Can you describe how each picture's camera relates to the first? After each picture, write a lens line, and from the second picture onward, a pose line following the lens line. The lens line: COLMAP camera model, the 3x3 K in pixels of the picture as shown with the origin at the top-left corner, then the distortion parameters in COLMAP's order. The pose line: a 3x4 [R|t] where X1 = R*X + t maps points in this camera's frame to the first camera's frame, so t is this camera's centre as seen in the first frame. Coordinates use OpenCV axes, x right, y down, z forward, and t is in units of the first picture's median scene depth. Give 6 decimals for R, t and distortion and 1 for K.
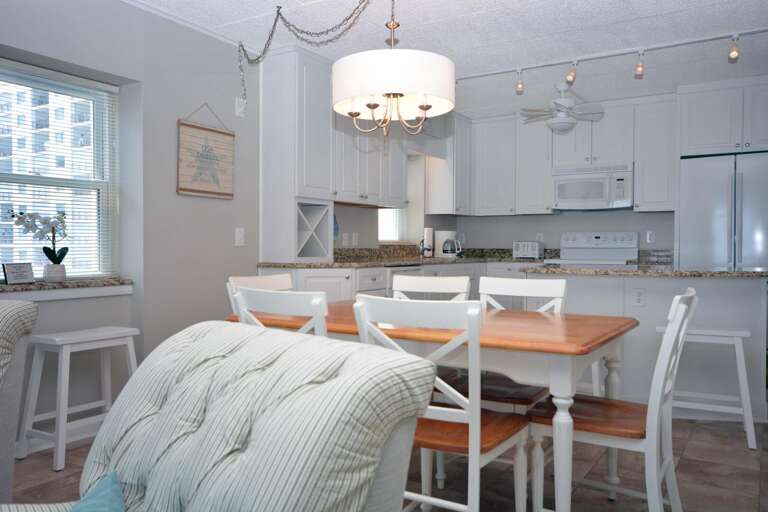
lens RADIAL K [[629.2, 0, 384.9], [0, 629.2, 253.1], [0, 0, 1]] dist [0.015530, 0.026002]
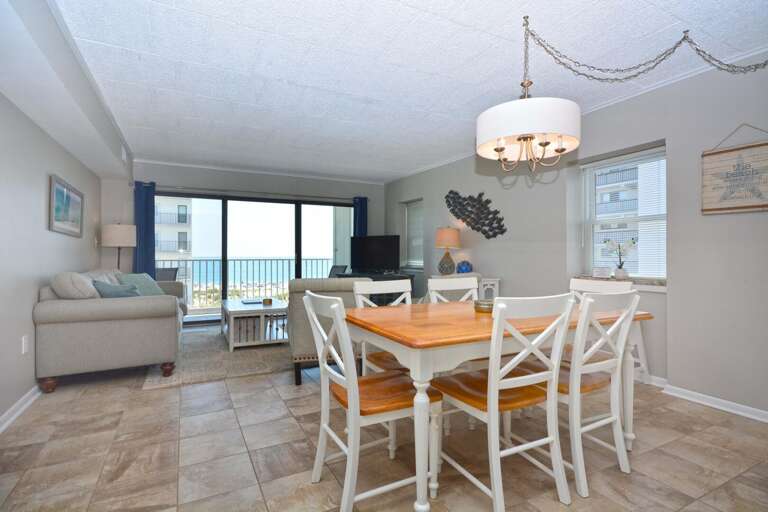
lens RADIAL K [[384.3, 0, 382.3], [0, 384.3, 255.2], [0, 0, 1]] dist [0.002621, 0.000242]
pose [[-0.516808, -0.006055, -0.856080, 0.563330], [-0.014815, 0.999888, 0.001872, -0.008830], [0.855973, 0.013650, -0.516840, 0.794559]]
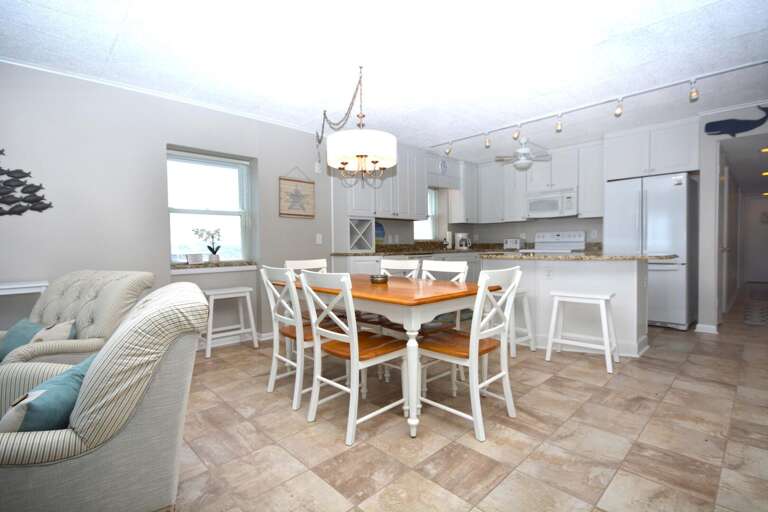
lens RADIAL K [[368.6, 0, 385.7], [0, 368.6, 252.5], [0, 0, 1]] dist [0.007941, -0.002992]
pose [[0.969774, -0.008849, -0.243845, 0.222346], [0.012021, 0.999861, 0.011521, 0.003656], [0.243709, -0.014104, 0.969746, 0.015021]]
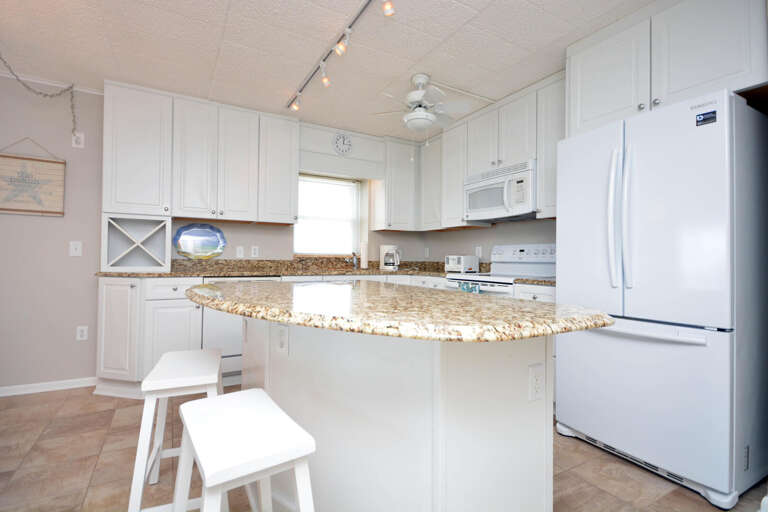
lens RADIAL K [[368.6, 0, 385.6], [0, 368.6, 255.9], [0, 0, 1]] dist [0.007941, -0.002992]
pose [[0.880922, 0.003134, -0.473251, 0.635008], [-0.014281, 0.999699, -0.019963, -0.006428], [0.473045, 0.024345, 0.880702, 0.685532]]
